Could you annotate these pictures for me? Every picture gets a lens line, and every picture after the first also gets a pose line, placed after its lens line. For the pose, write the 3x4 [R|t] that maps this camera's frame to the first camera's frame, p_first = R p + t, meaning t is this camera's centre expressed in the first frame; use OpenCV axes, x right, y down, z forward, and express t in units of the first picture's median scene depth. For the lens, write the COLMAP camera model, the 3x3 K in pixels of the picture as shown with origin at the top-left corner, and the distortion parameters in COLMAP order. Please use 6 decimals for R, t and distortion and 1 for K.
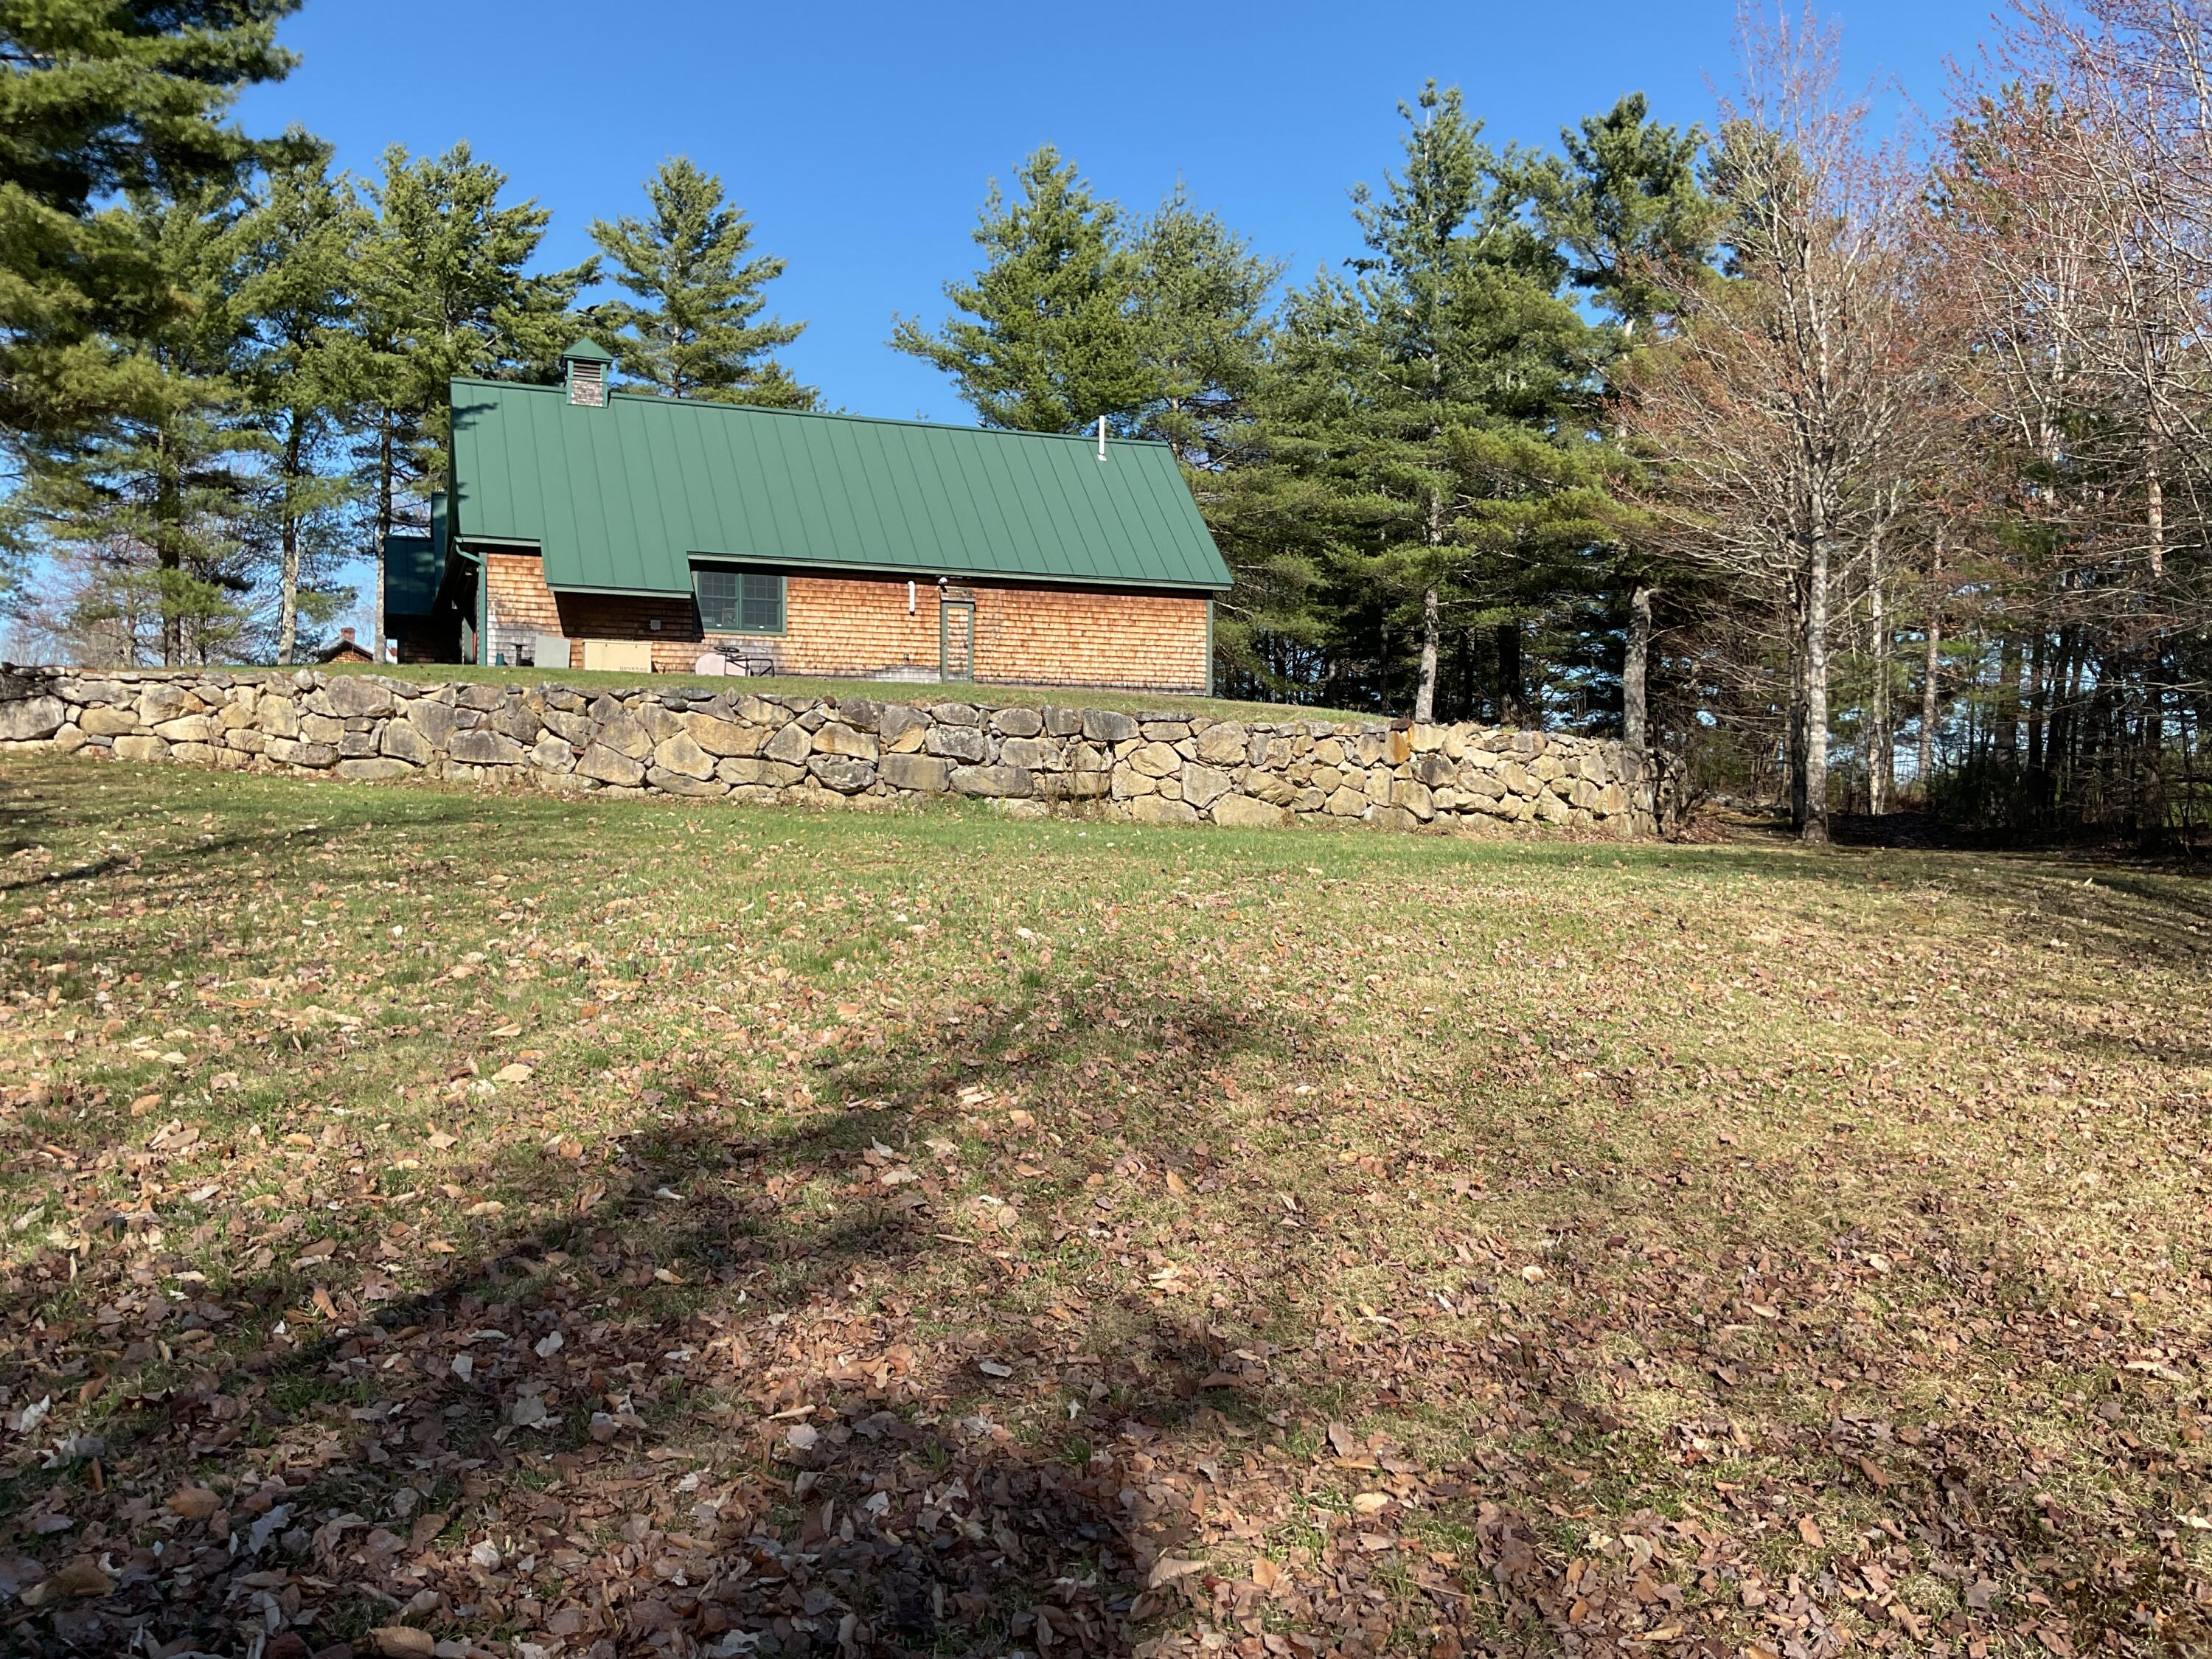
lens RADIAL K [[1845.8, 0, 1084.2], [0, 1845.8, 818.3], [0, 0, 1]] dist [0.094052, -0.135119]
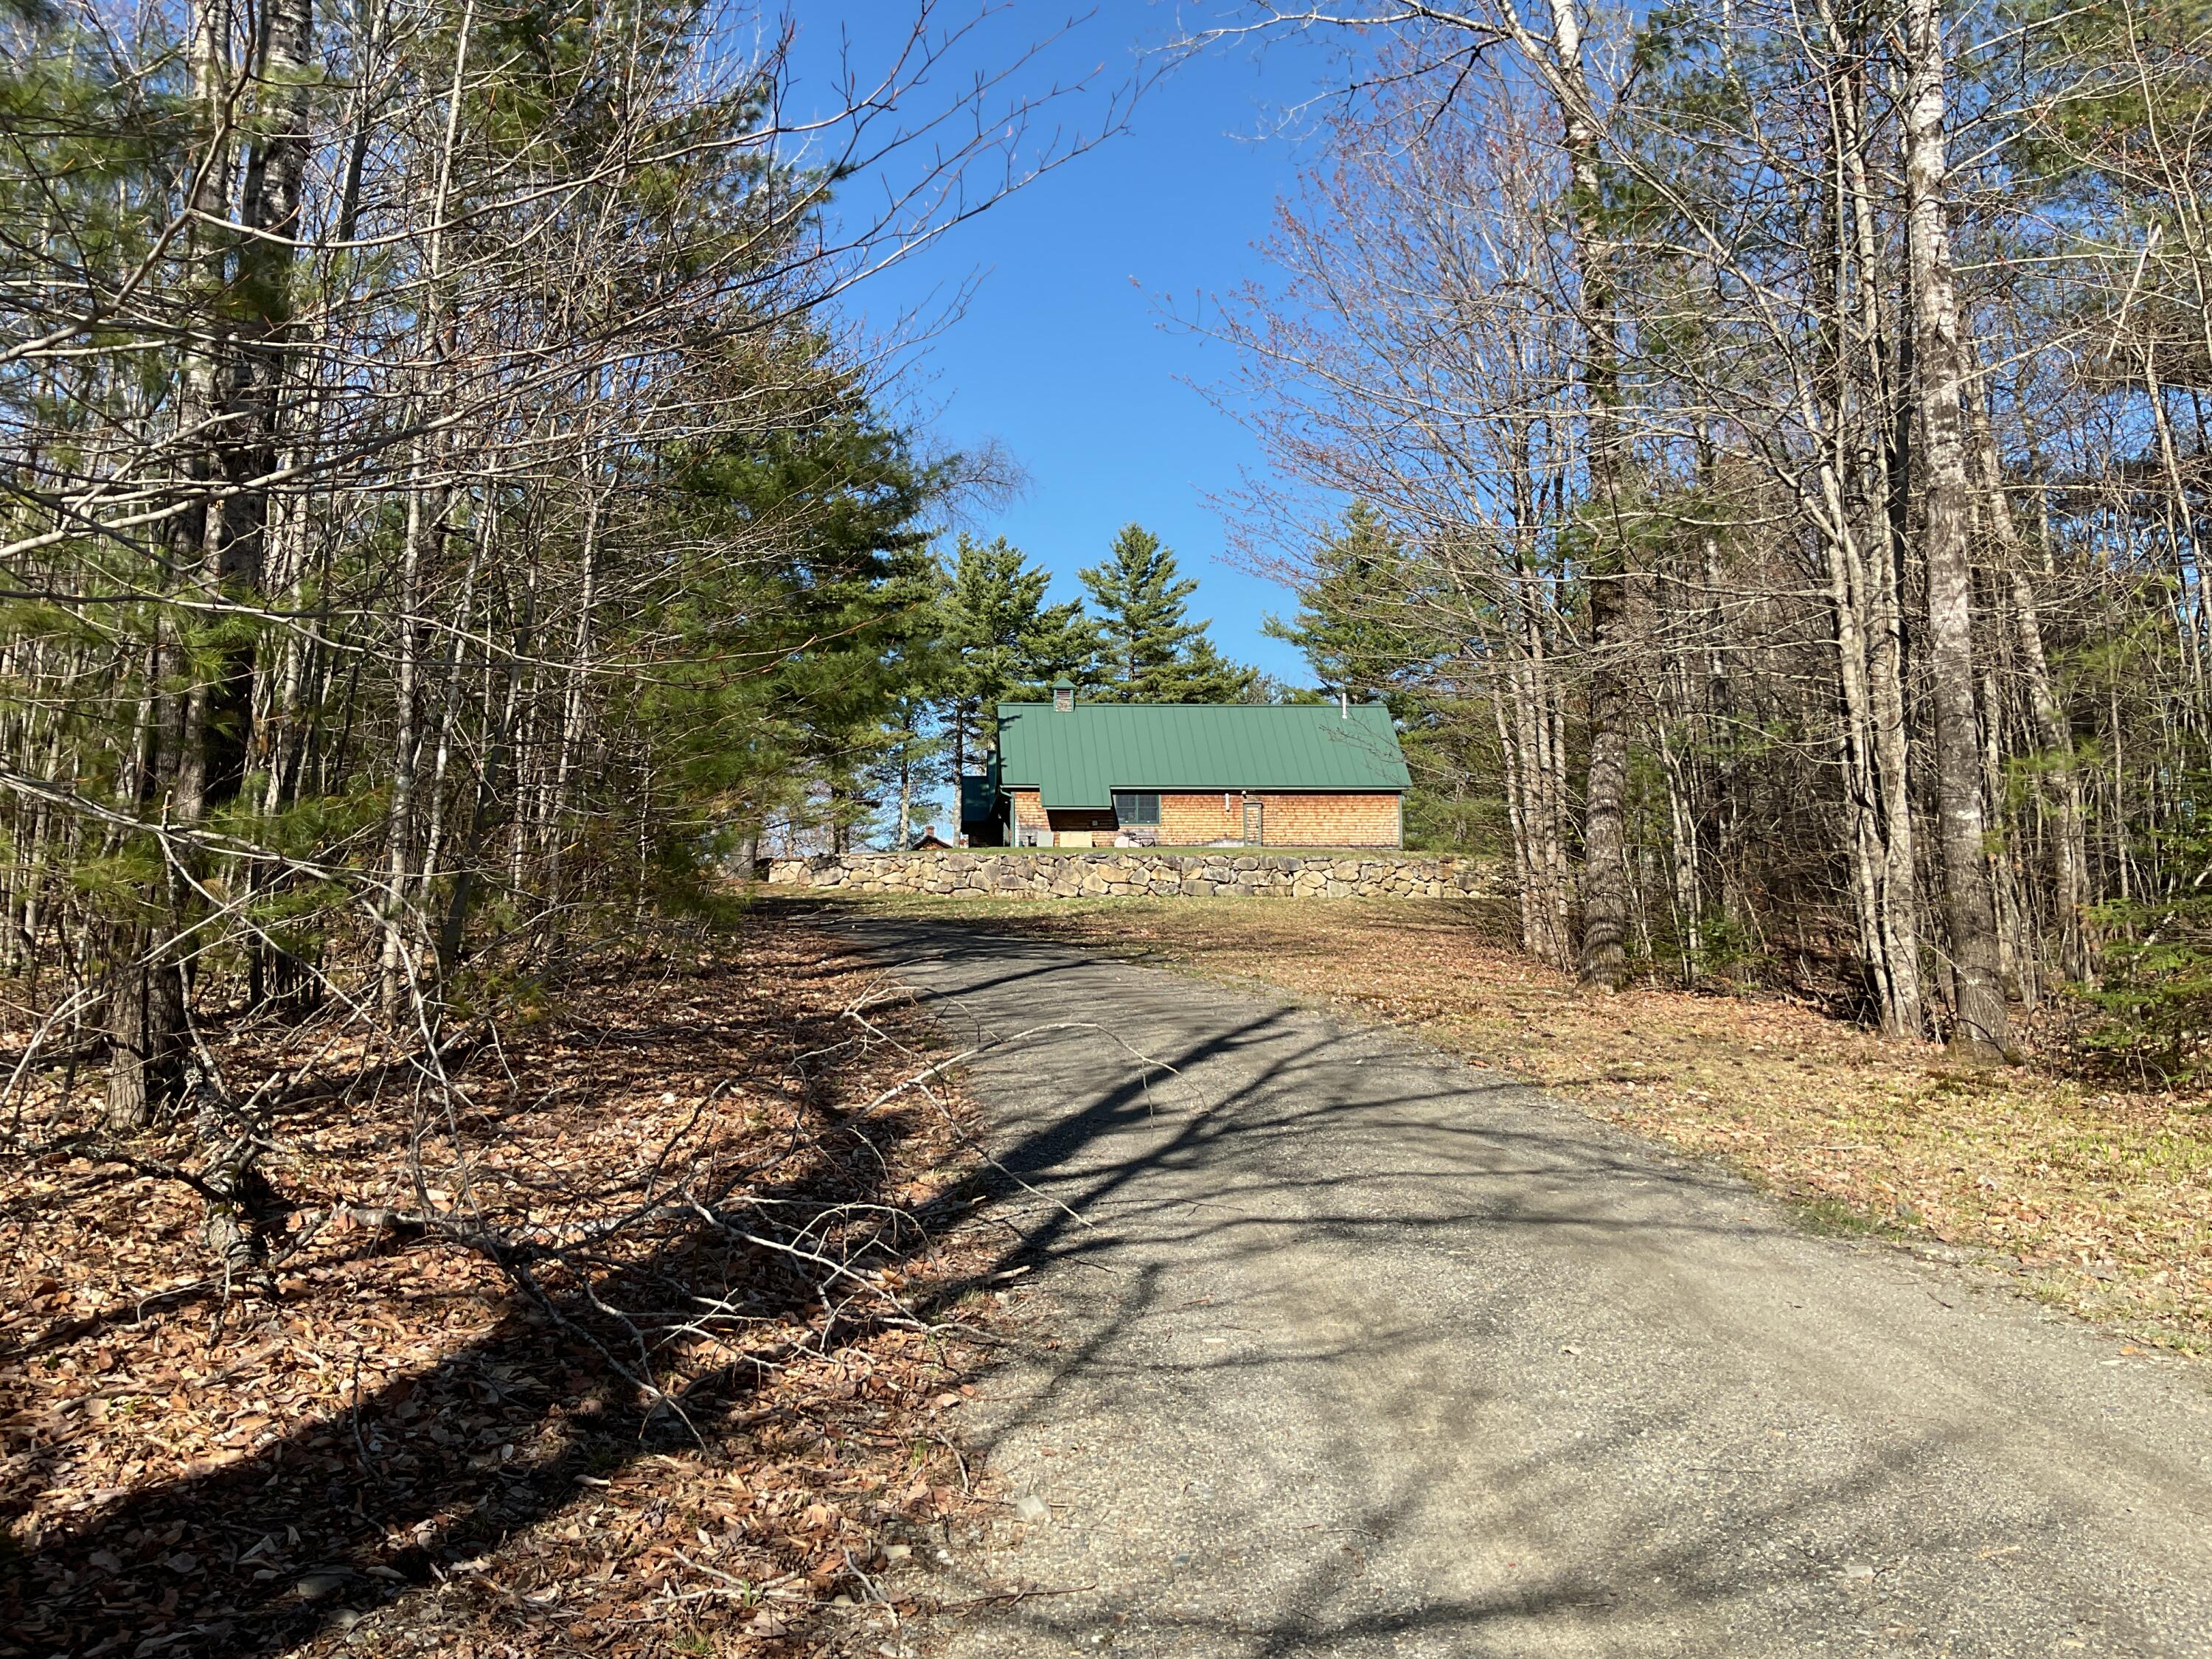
lens RADIAL K [[1845.8, 0, 1084.2], [0, 1845.8, 818.3], [0, 0, 1]] dist [0.094052, -0.135119]
pose [[0.960729, -0.040606, -0.274502, 0.211886], [0.015111, 0.995423, -0.094360, 0.054044], [0.277077, 0.086506, 0.956946, -0.629632]]
